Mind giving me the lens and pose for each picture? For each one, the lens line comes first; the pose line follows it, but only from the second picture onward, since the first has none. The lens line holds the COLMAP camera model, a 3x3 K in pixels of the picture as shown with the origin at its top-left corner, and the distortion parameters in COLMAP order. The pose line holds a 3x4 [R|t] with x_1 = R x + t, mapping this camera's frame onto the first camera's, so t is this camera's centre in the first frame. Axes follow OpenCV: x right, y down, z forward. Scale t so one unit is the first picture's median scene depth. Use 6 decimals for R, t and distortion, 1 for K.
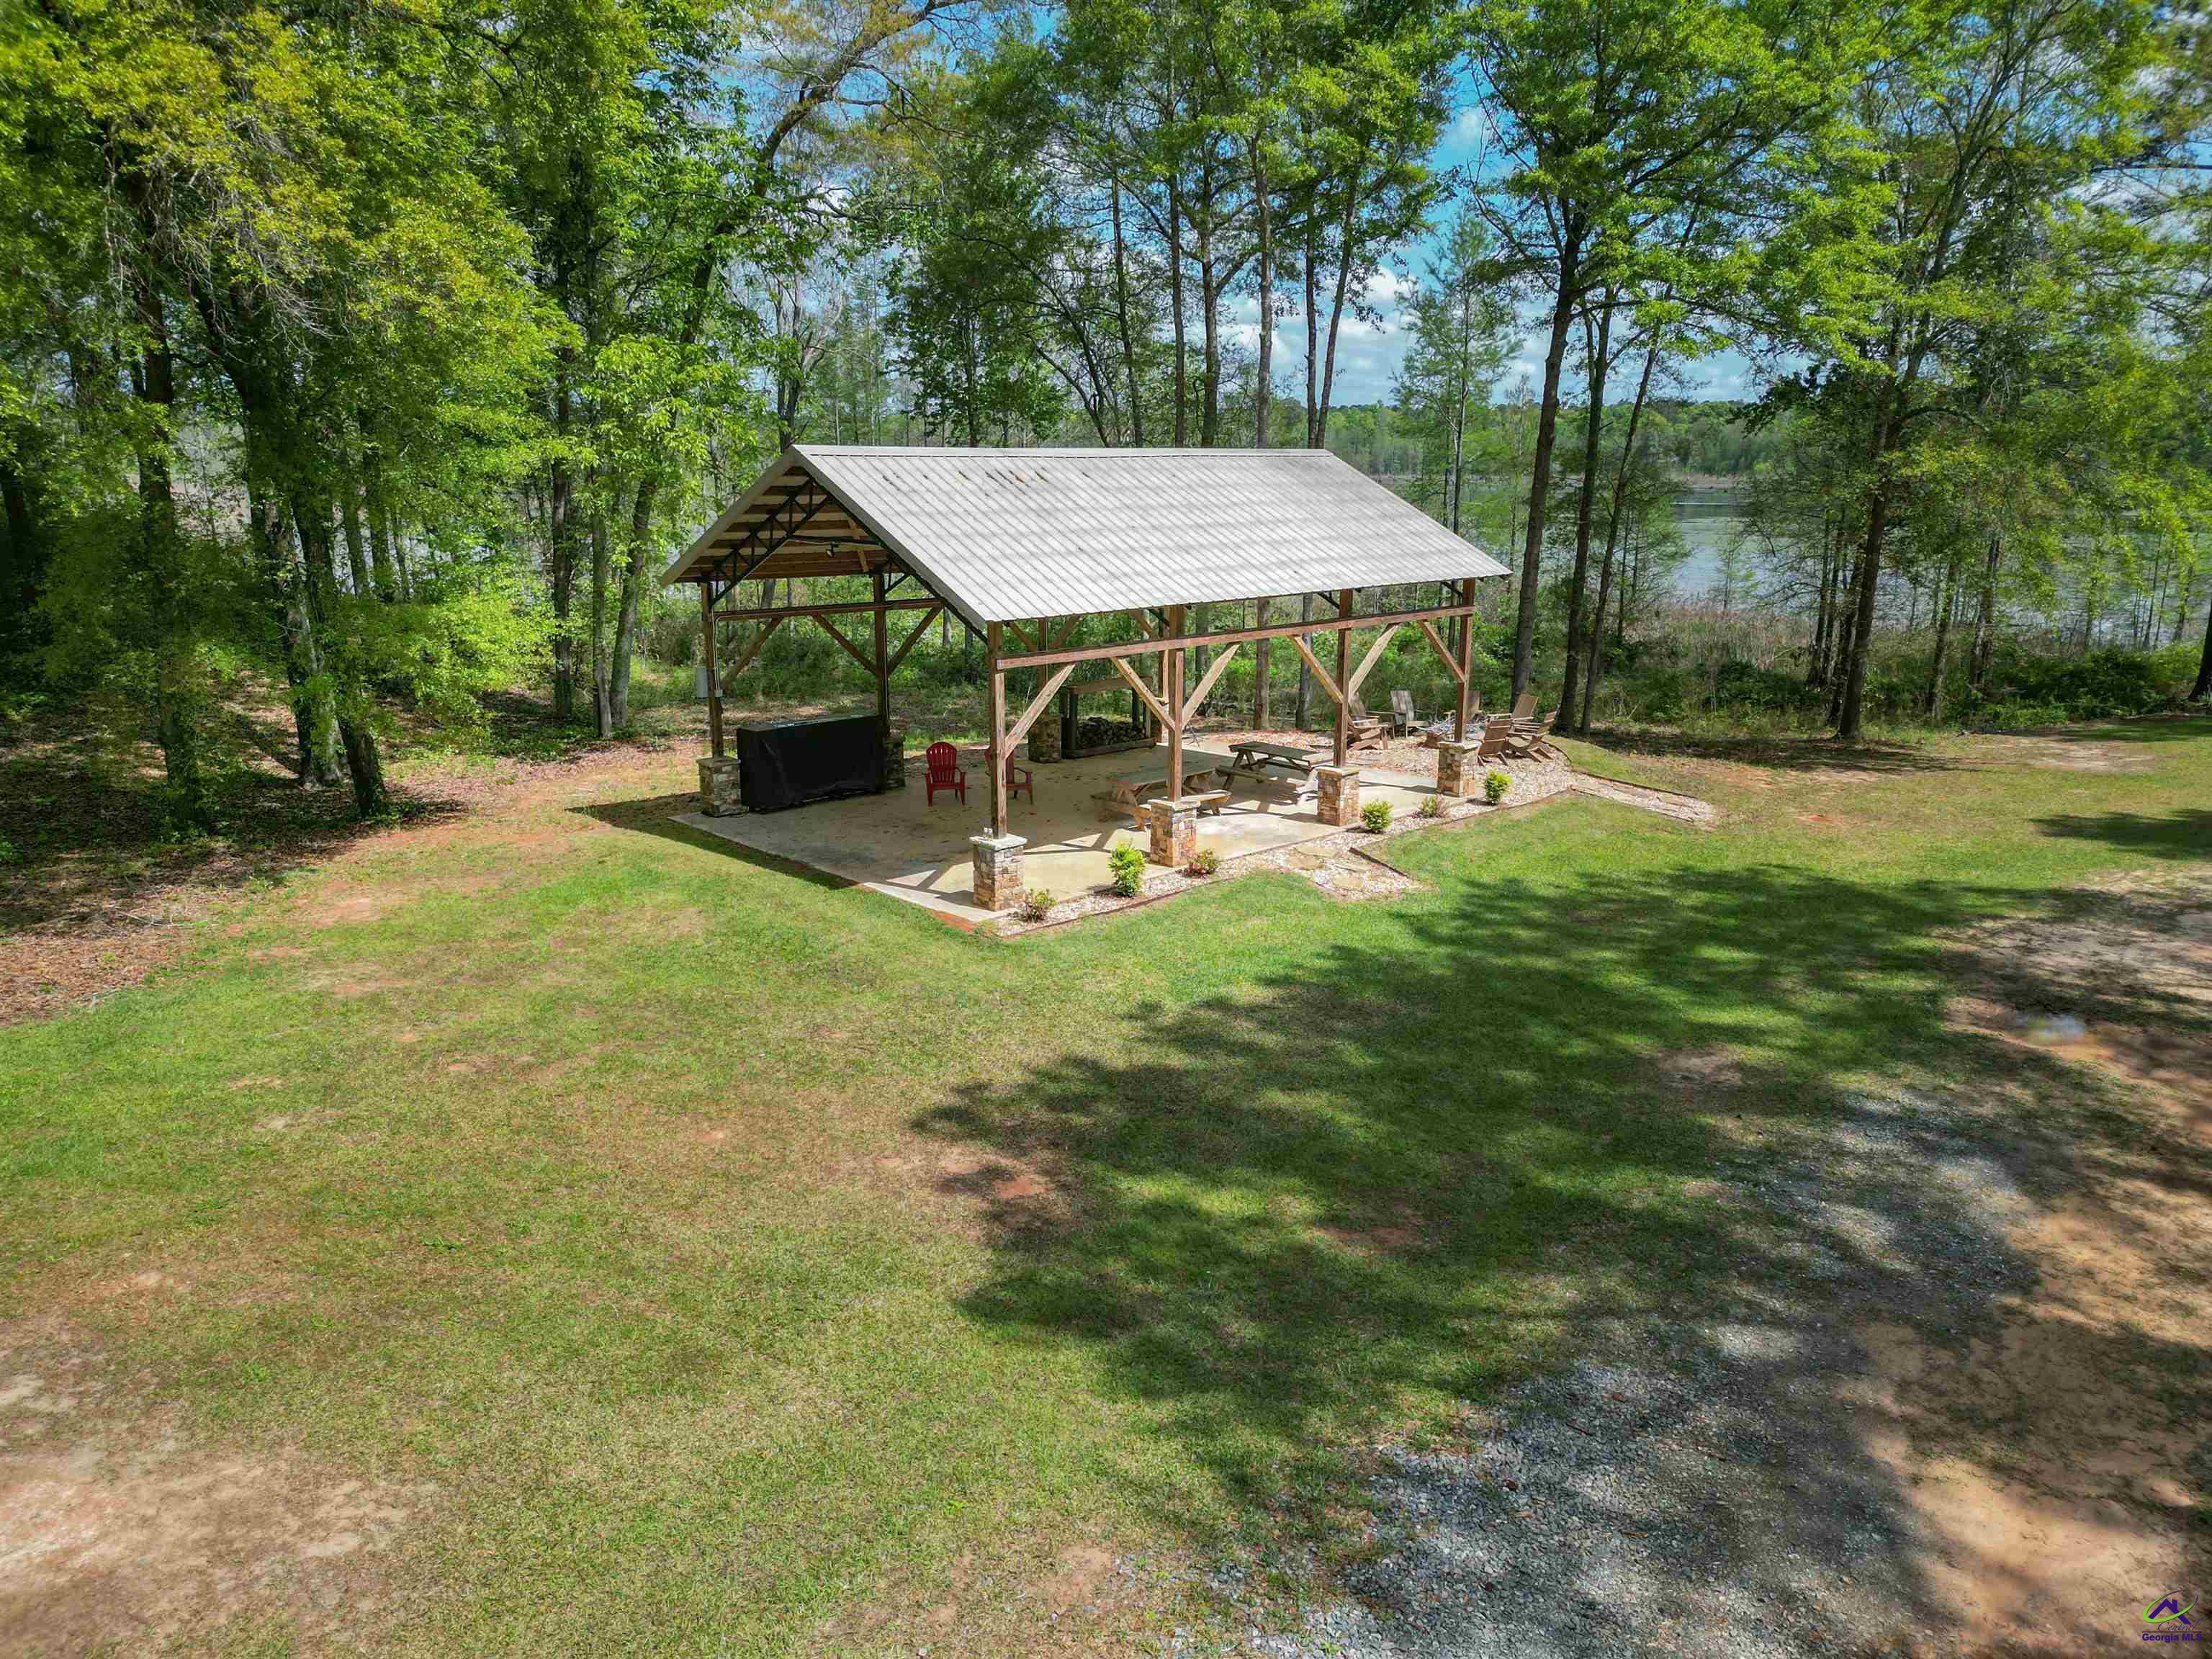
lens RADIAL K [[1549.9, 0, 1105.3], [0, 1549.9, 827.9], [0, 0, 1]] dist [0.043257, -0.029250]
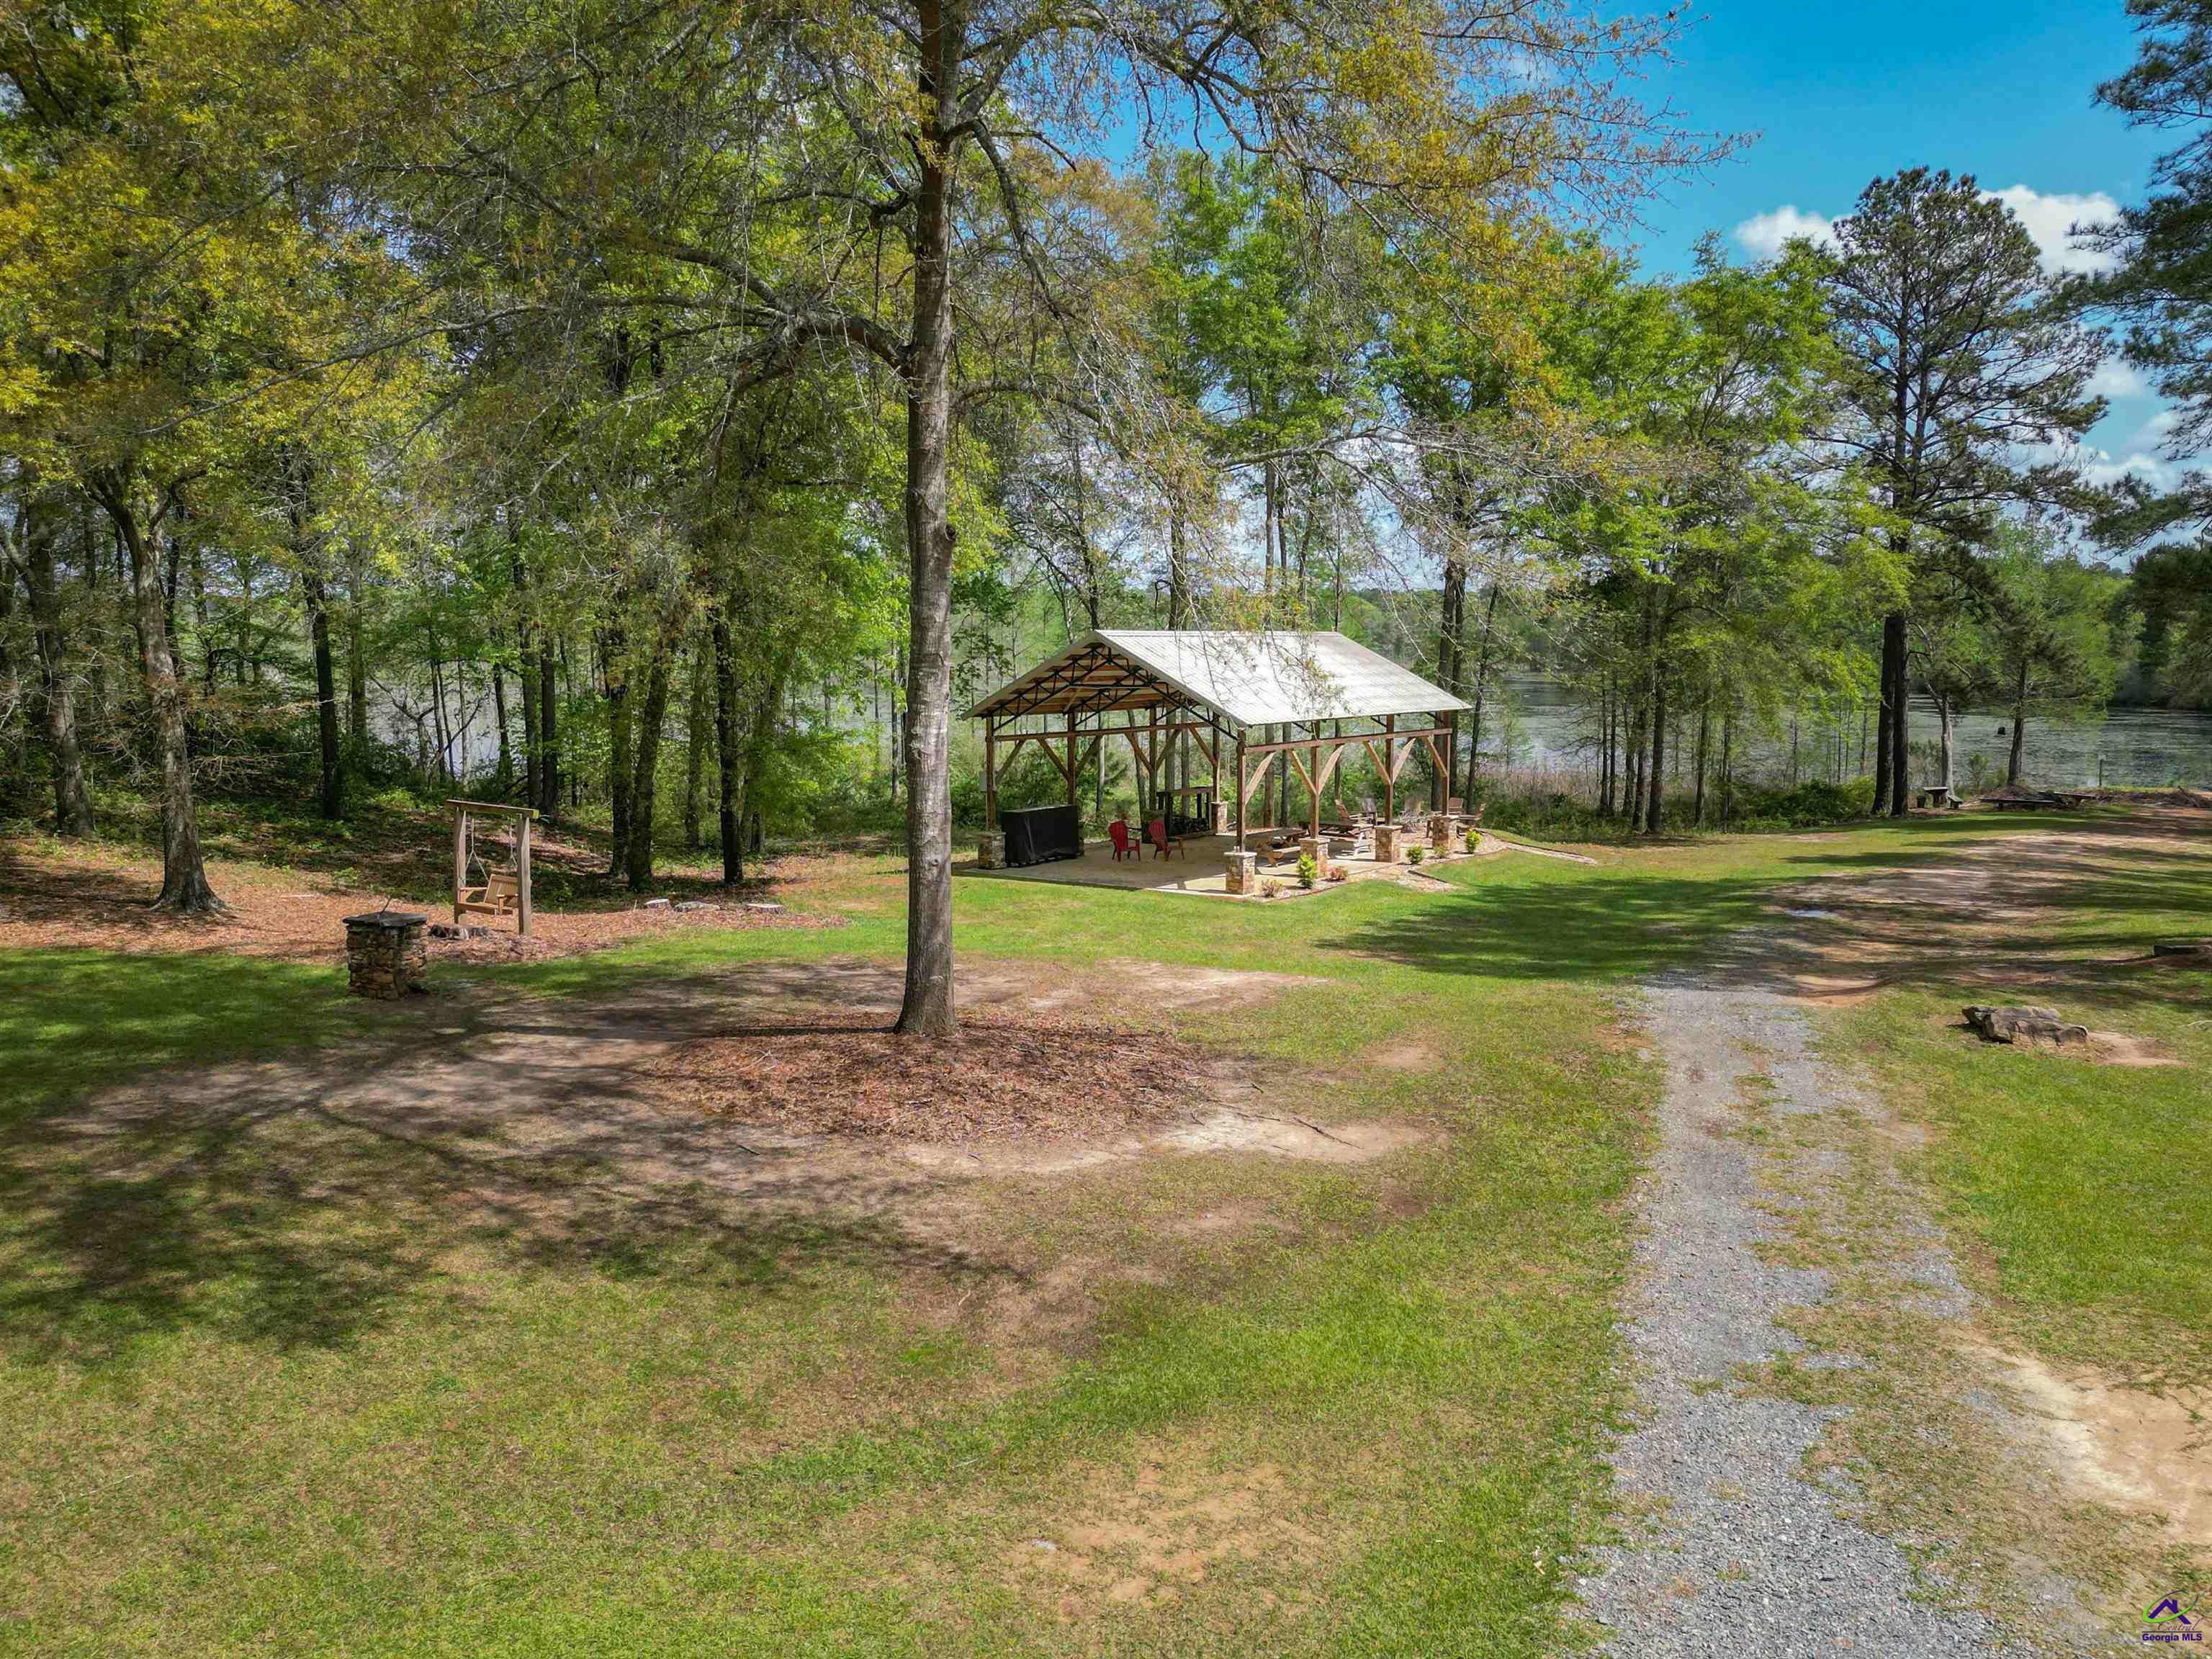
lens RADIAL K [[1729.9, 0, 1049.9], [0, 1729.9, 850.5], [0, 0, 1]] dist [-0.000746, -0.014449]
pose [[0.987917, -0.024743, 0.152994, -0.534654], [0.042432, 0.992636, -0.113462, 0.198877], [-0.149060, 0.118583, 0.981692, -0.793029]]
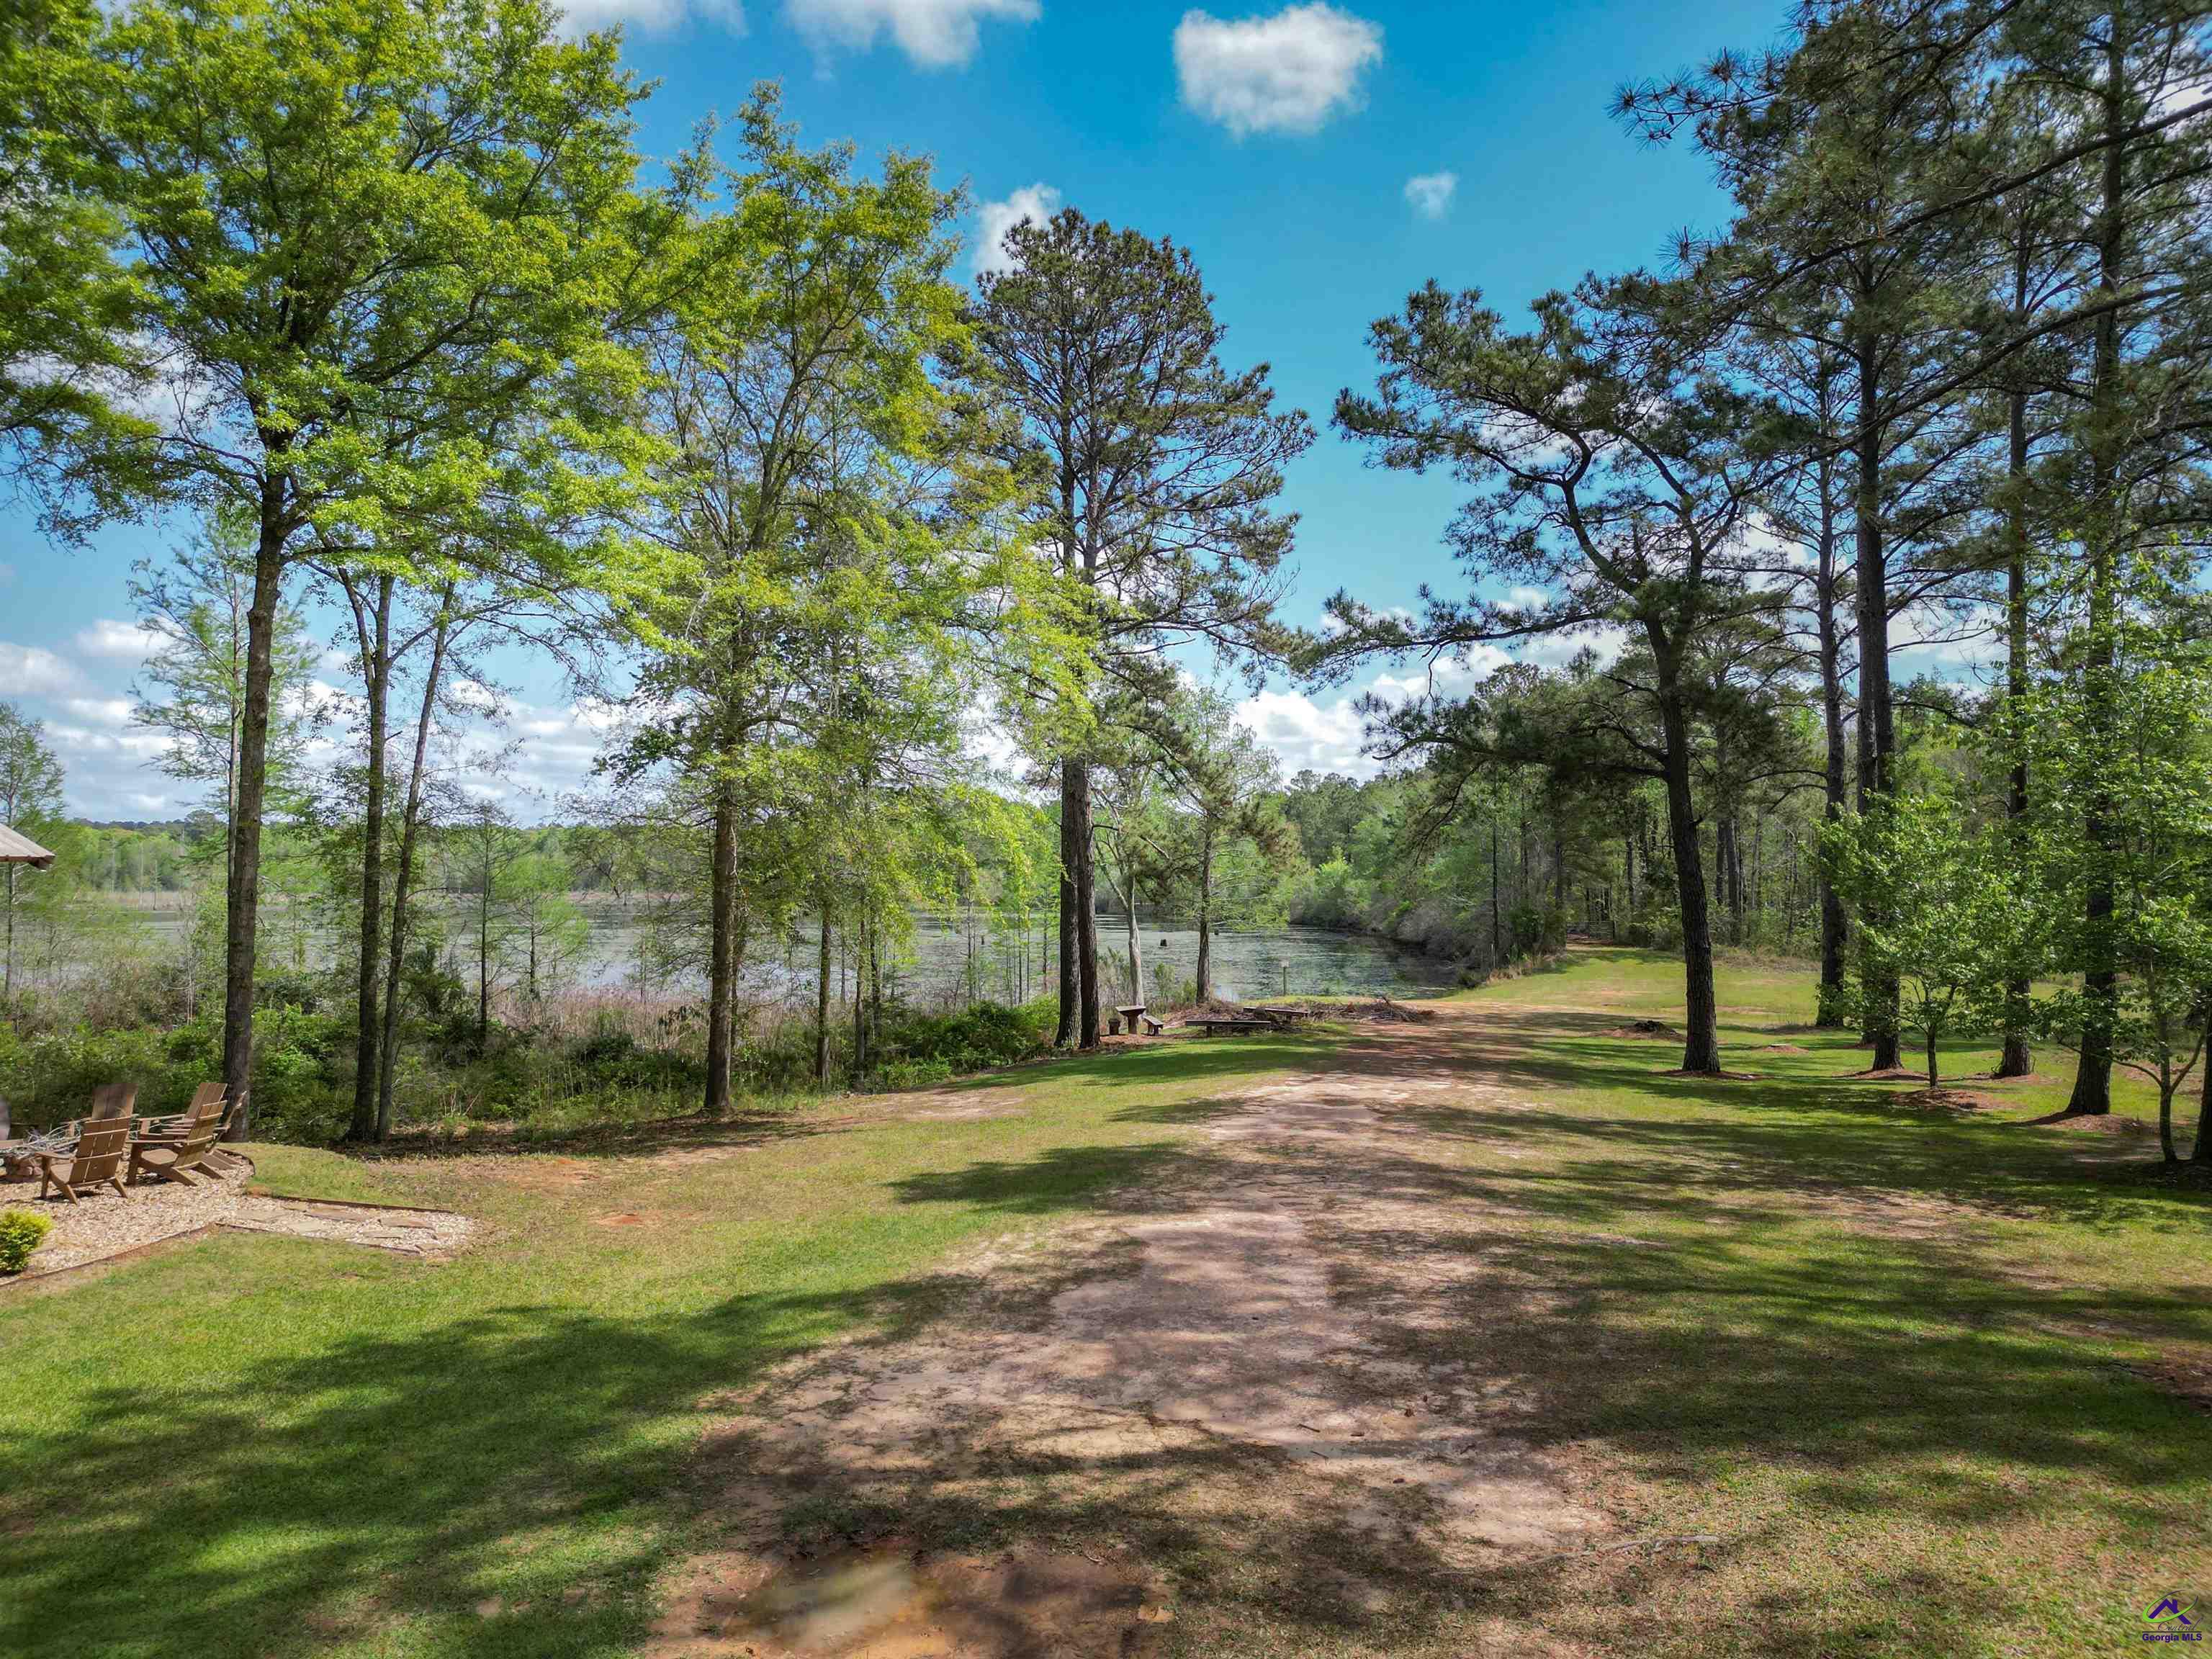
lens RADIAL K [[1549.9, 0, 1096.6], [0, 1549.9, 812.2], [0, 0, 1]] dist [0.043257, -0.029250]
pose [[0.810728, 0.022056, 0.585007, 0.287199], [0.138866, 0.963524, -0.228773, 0.009756], [-0.568714, 0.266710, 0.778094, 0.391226]]
